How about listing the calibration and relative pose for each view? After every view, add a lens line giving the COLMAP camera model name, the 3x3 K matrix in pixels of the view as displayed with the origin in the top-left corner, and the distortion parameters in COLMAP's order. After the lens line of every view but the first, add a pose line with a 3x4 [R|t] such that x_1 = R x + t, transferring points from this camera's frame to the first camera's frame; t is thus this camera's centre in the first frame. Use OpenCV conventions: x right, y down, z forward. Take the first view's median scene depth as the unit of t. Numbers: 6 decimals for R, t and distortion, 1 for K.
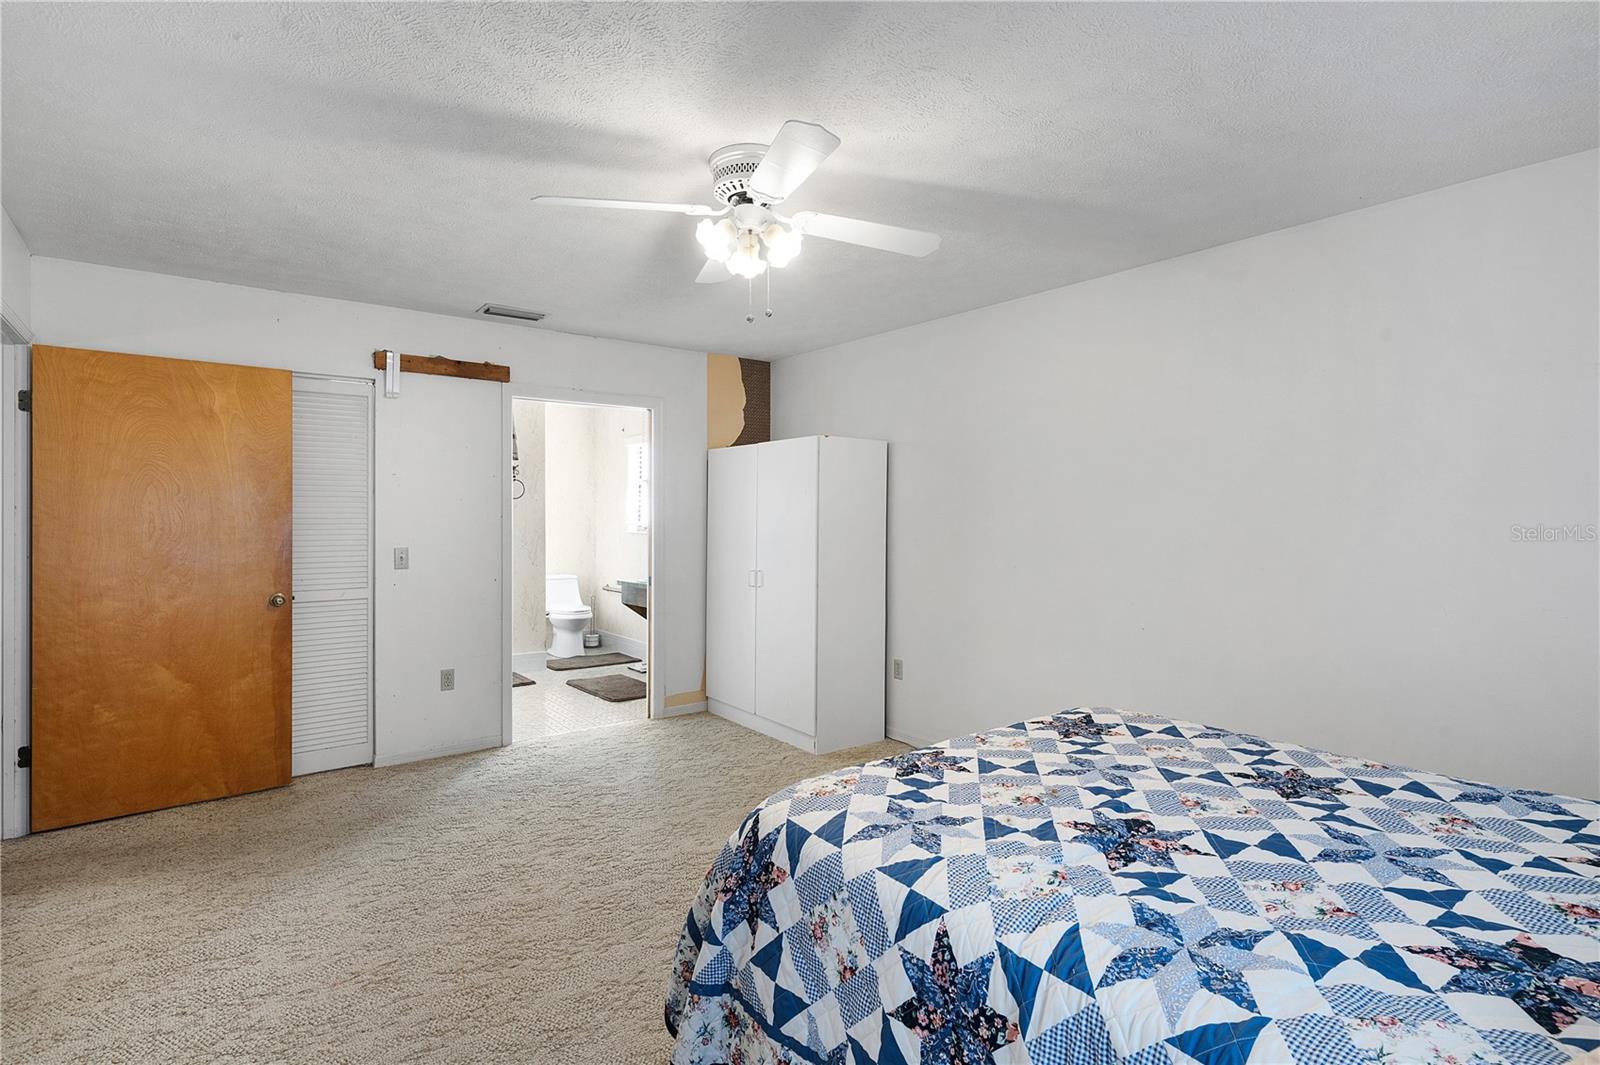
lens RADIAL K [[776.7, 0, 800.2], [0, 776.7, 529.3], [0, 0, 1]] dist [0.004188, 0.000393]
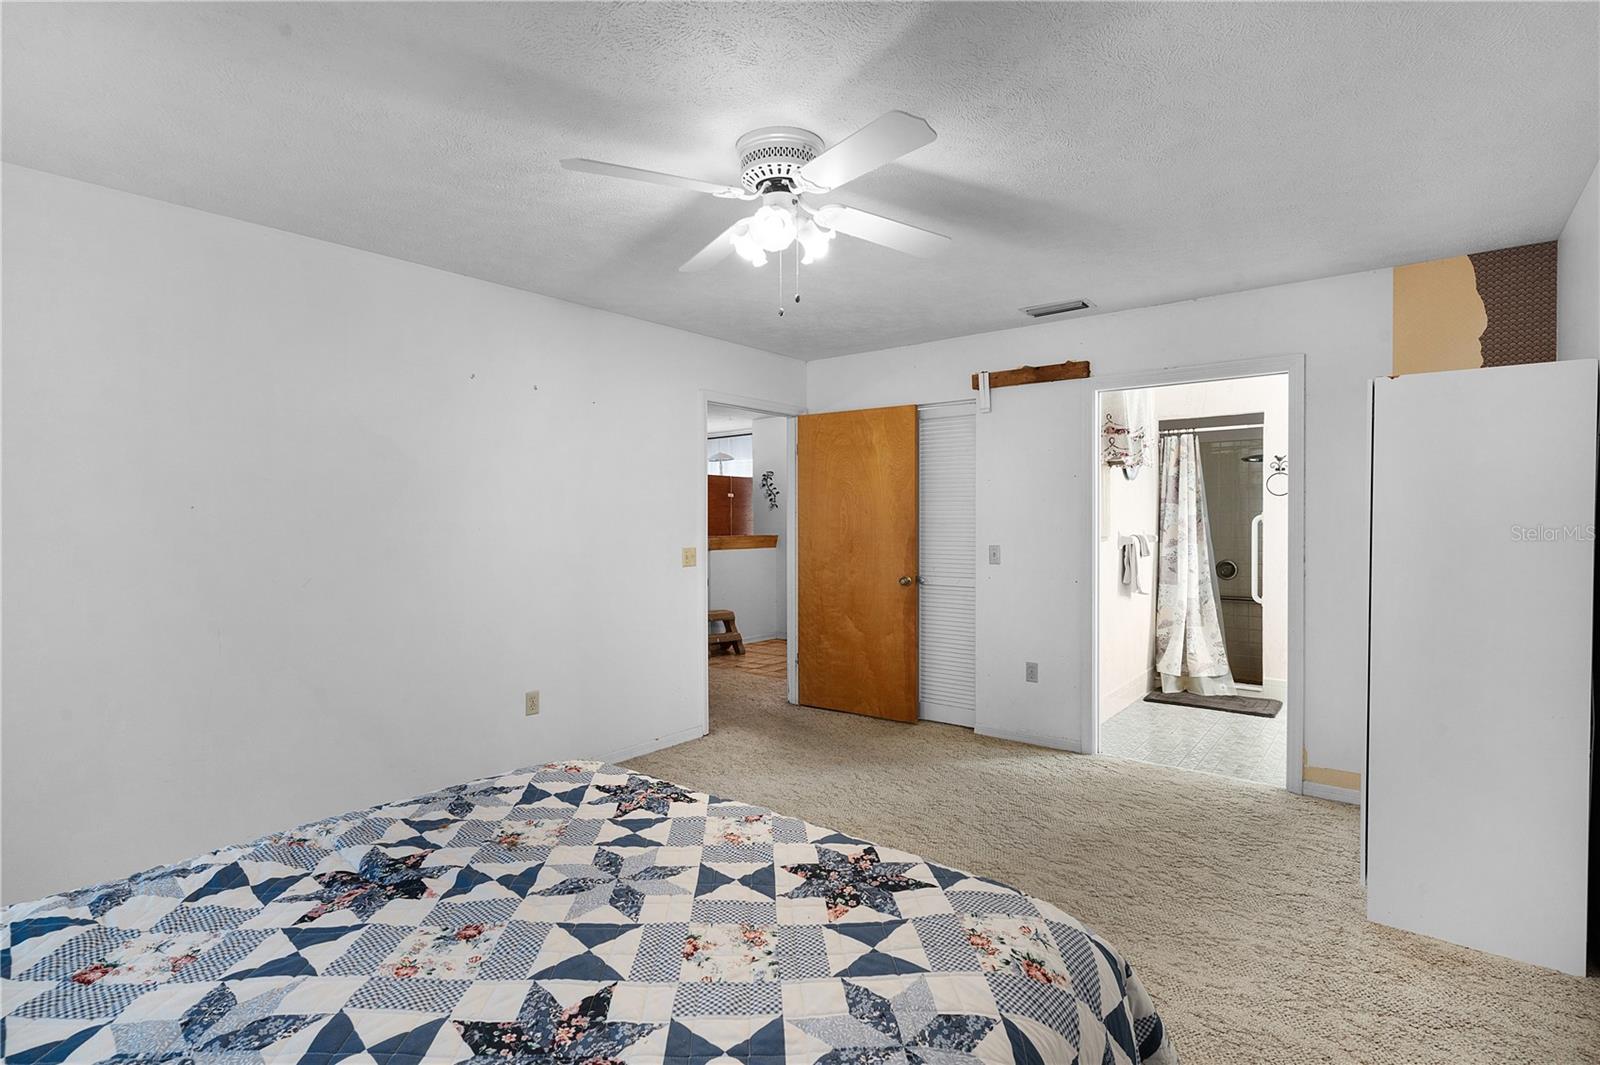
lens RADIAL K [[776.7, 0, 800.2], [0, 776.7, 529.3], [0, 0, 1]] dist [0.004188, 0.000393]
pose [[0.243381, 0.013191, -0.969841, 0.553255], [-0.012362, 0.999868, 0.010497, -0.007888], [0.969852, 0.009435, 0.243512, 0.496985]]
